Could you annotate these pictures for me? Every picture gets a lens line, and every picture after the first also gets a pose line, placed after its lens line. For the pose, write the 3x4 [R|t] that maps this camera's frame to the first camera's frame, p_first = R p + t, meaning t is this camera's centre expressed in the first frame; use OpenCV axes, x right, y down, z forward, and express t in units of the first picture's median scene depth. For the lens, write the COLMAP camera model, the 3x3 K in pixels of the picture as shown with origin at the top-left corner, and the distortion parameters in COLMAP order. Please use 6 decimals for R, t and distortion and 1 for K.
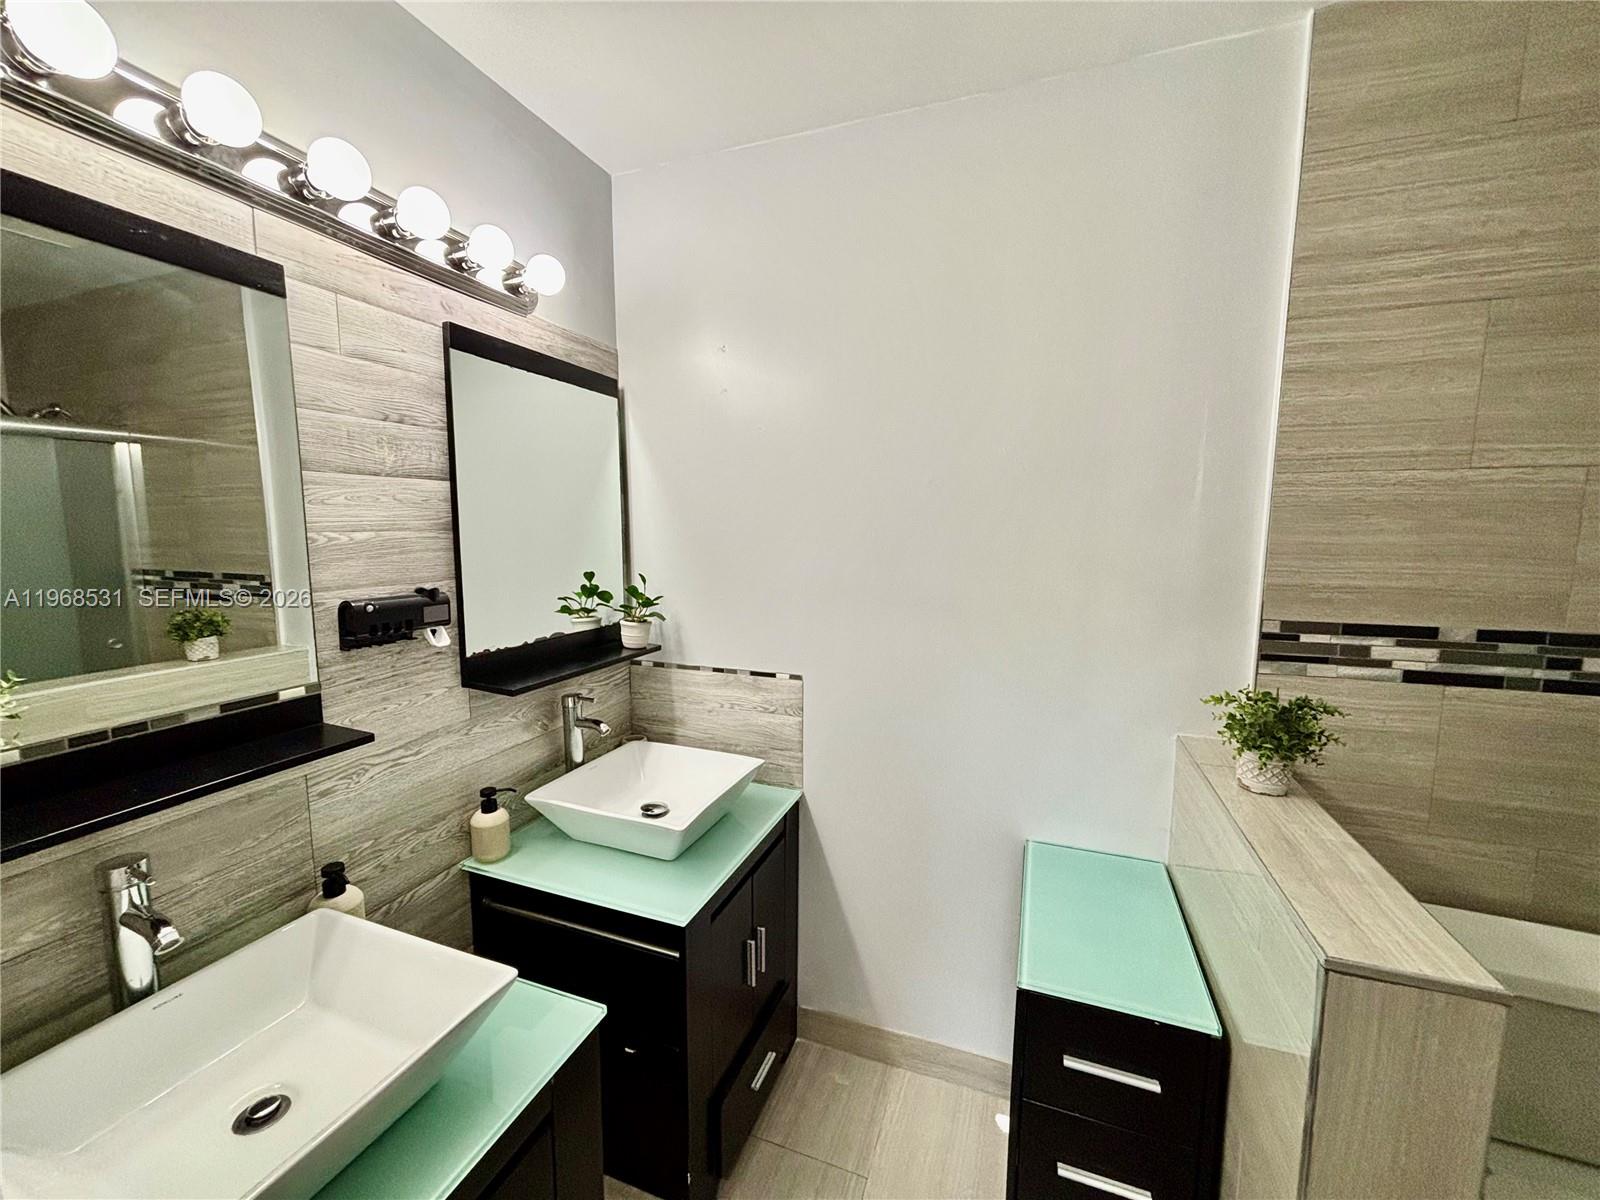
lens RADIAL K [[641.2, 0, 798.9], [0, 641.2, 599.2], [0, 0, 1]] dist [0.005733, -0.000419]
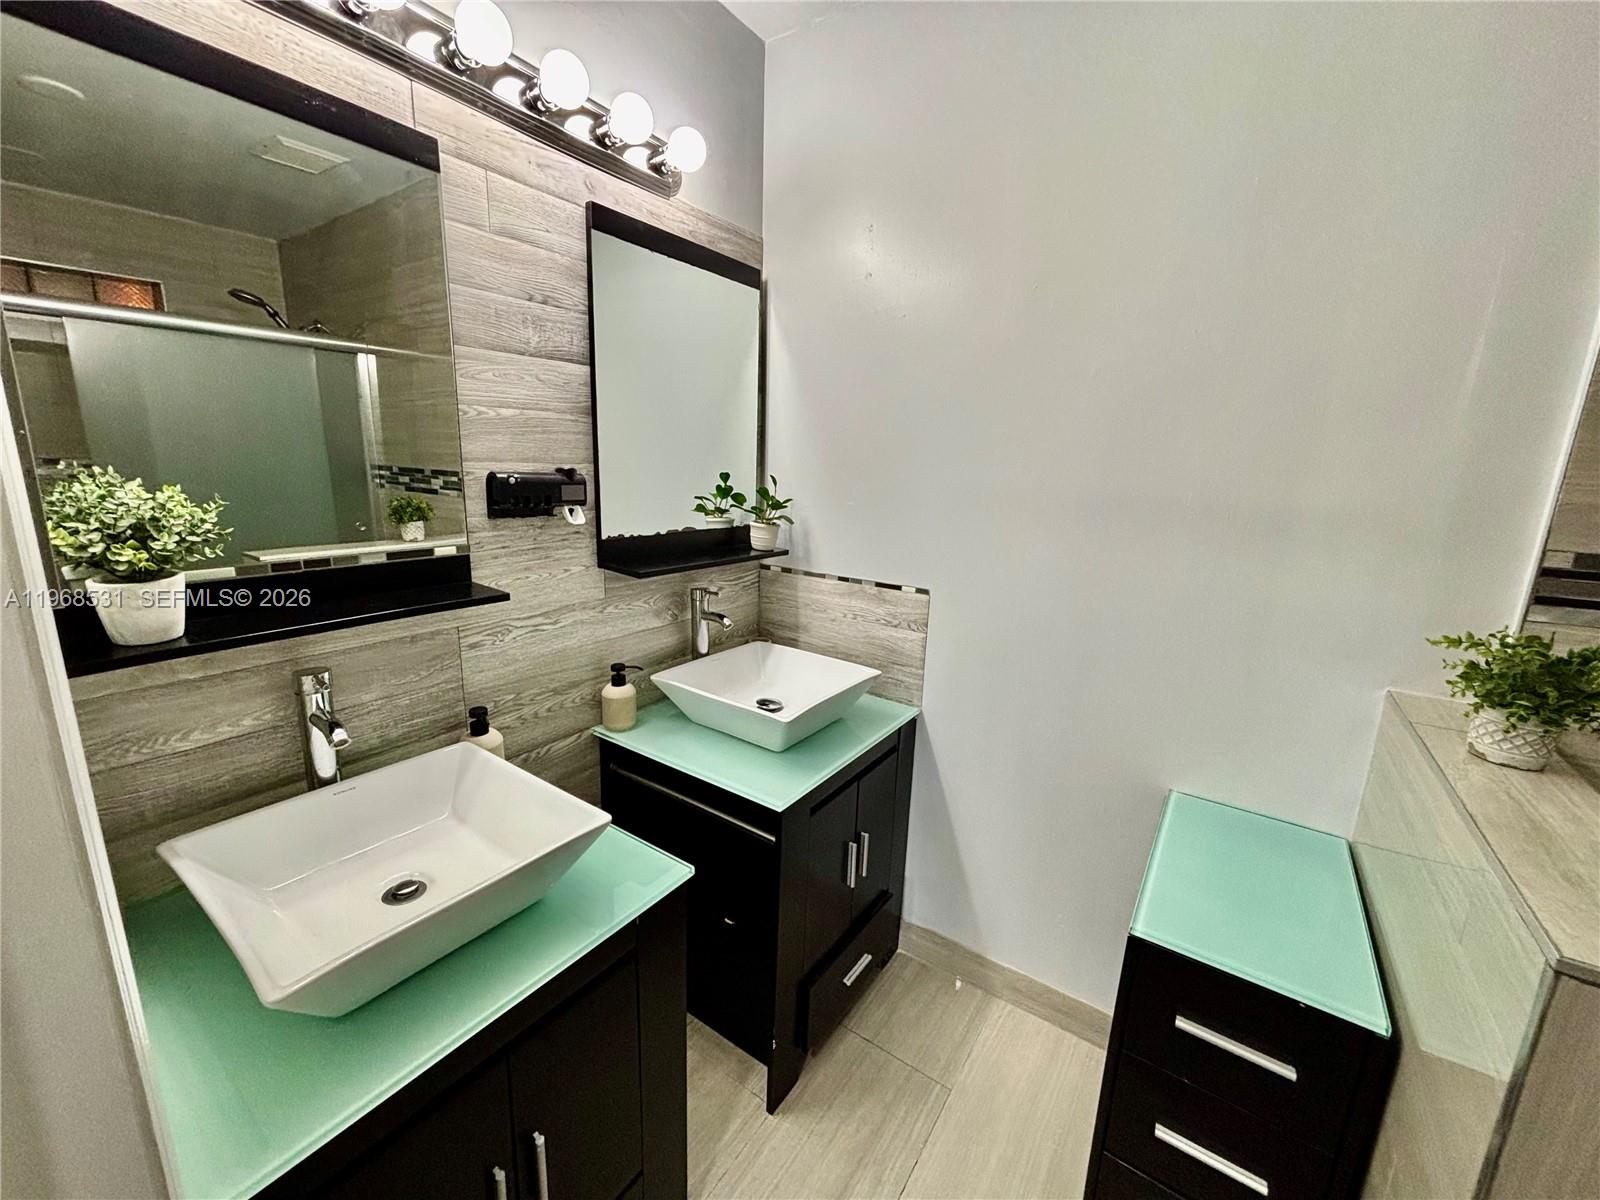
lens RADIAL K [[641.2, 0, 800.9], [0, 641.2, 599.7], [0, 0, 1]] dist [0.005733, -0.000419]
pose [[0.968467, 0.080815, -0.235671, 0.062810], [-0.057967, 0.993061, 0.102325, 0.067752], [0.242305, -0.085437, 0.966431, 0.056946]]
